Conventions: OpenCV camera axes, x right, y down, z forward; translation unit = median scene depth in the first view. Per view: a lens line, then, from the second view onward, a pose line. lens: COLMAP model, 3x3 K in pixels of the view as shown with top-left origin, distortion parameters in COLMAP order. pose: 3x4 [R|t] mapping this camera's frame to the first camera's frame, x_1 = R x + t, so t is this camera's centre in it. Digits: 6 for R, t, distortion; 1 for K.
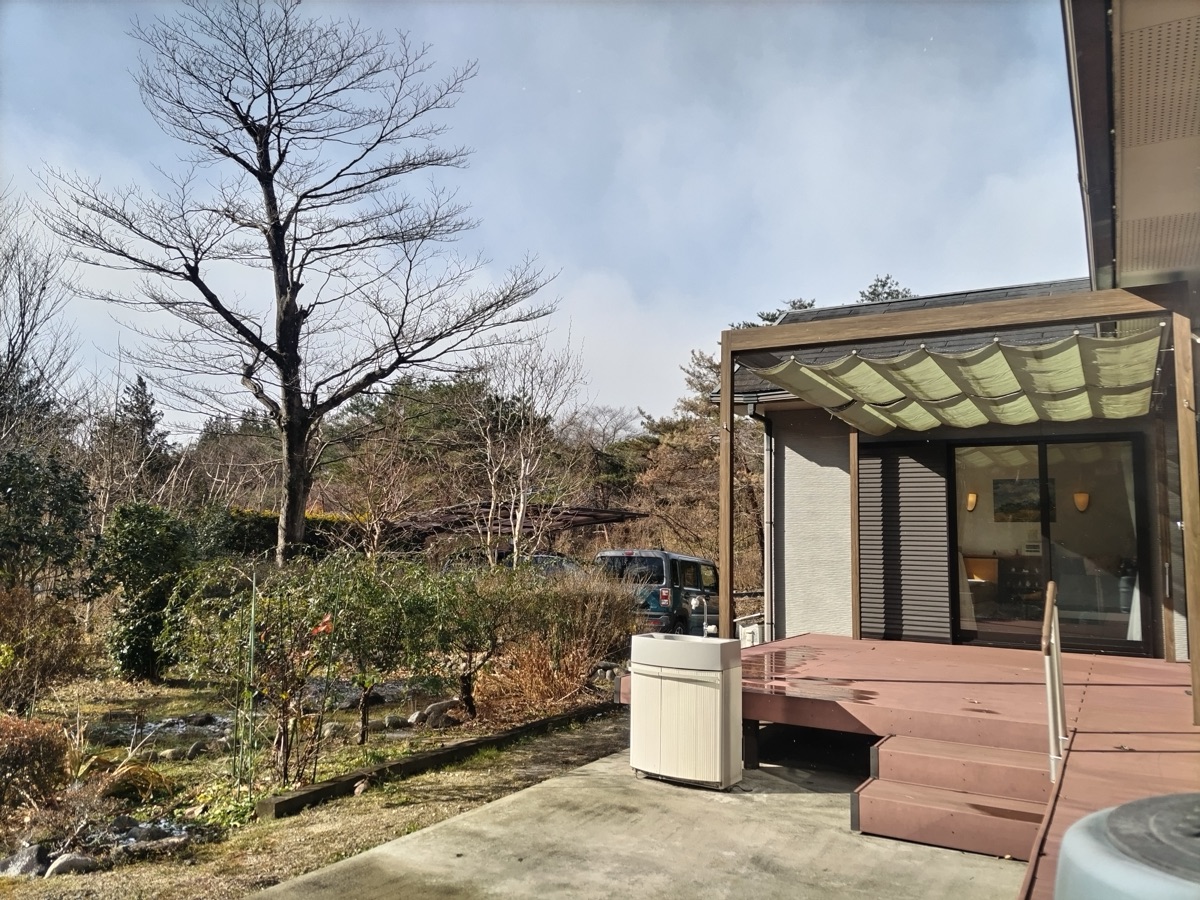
lens RADIAL K [[905.2, 0, 597.0], [0, 905.2, 442.4], [0, 0, 1]] dist [0.064128, -0.007728]
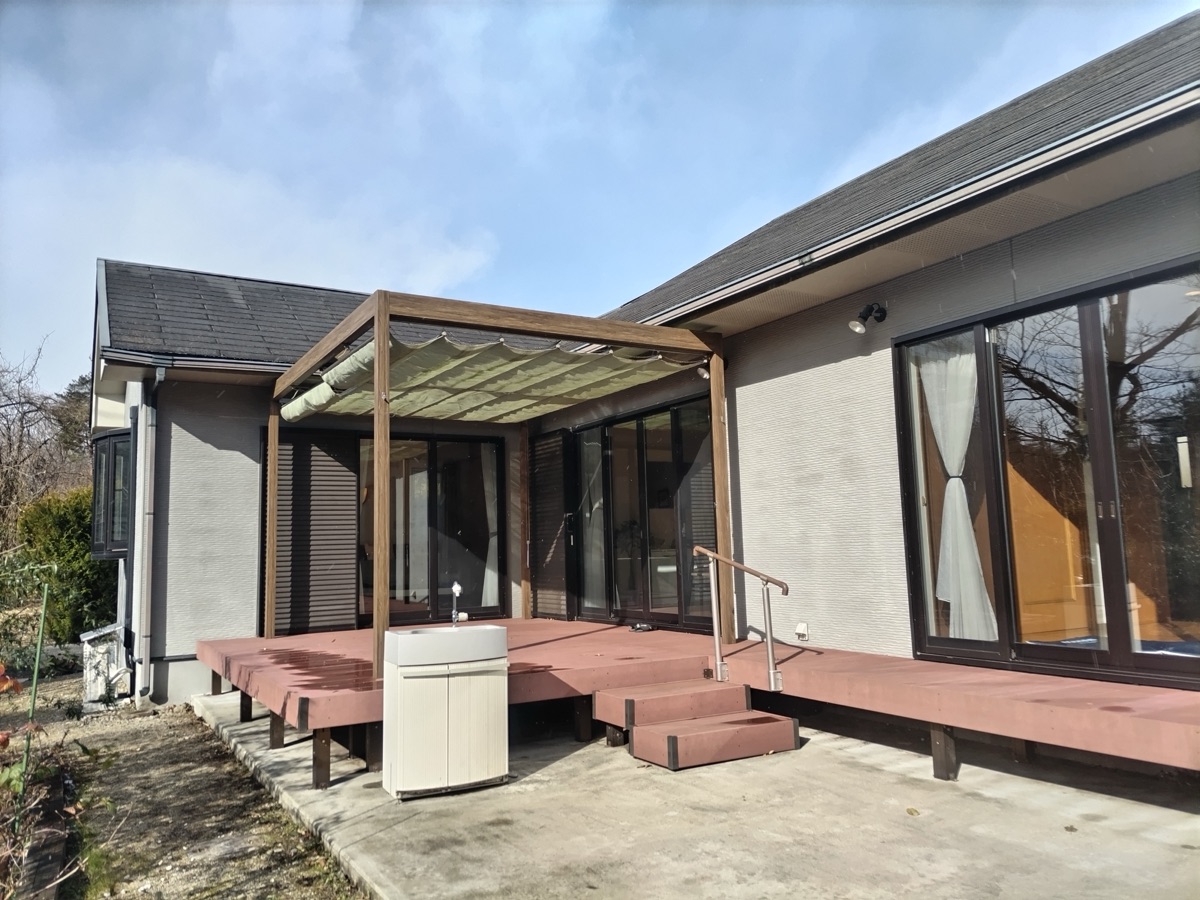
lens RADIAL K [[905.2, 0, 591.7], [0, 905.2, 450.3], [0, 0, 1]] dist [0.064128, -0.007728]
pose [[0.502693, 0.062317, 0.862216, -0.373100], [-0.064711, 0.997313, -0.034353, 0.037250], [-0.862039, -0.038526, 0.505375, 0.262483]]
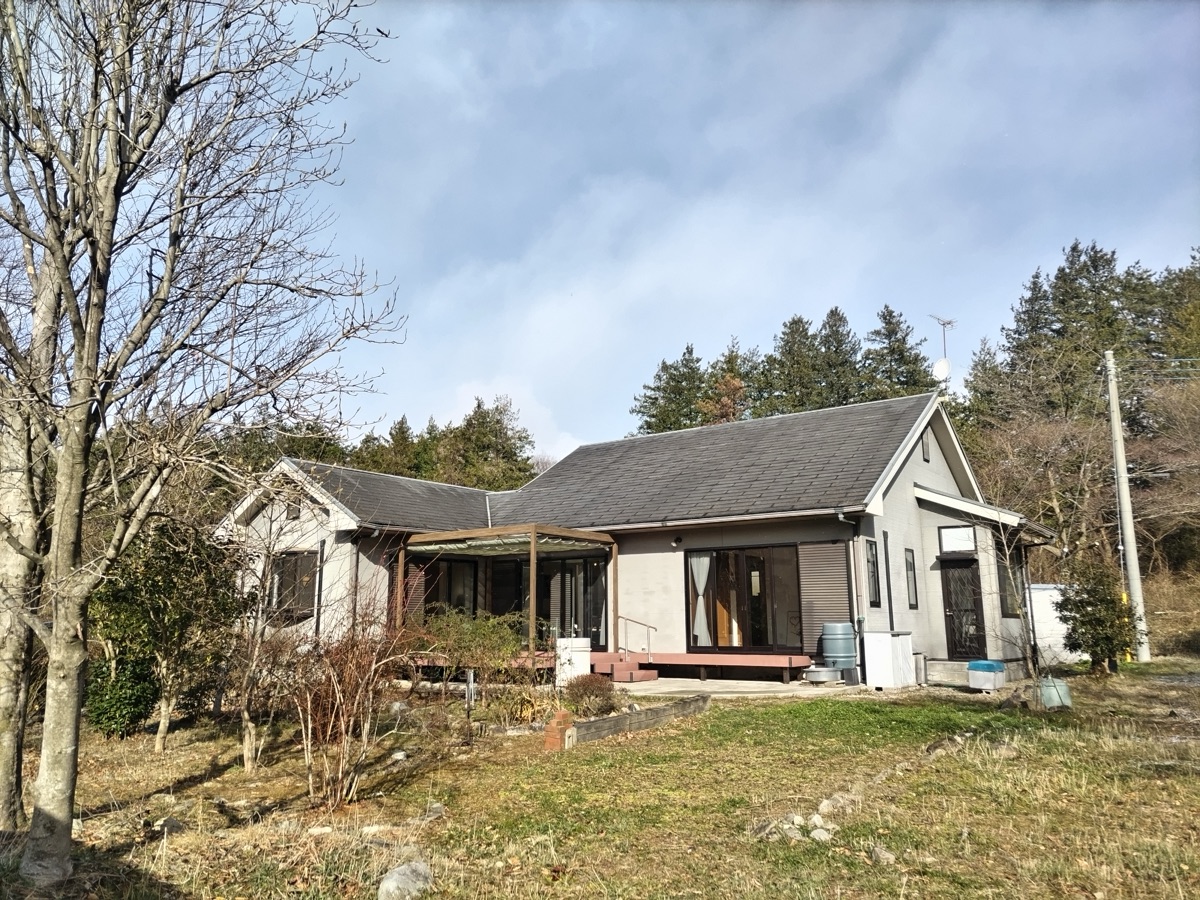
lens RADIAL K [[905.2, 0, 602.7], [0, 905.2, 449.7], [0, 0, 1]] dist [0.064128, -0.007728]
pose [[0.107353, 0.169005, 0.979751, -1.780370], [-0.109326, 0.981477, -0.157323, 0.040801], [-0.988192, -0.090223, 0.123841, 0.362656]]
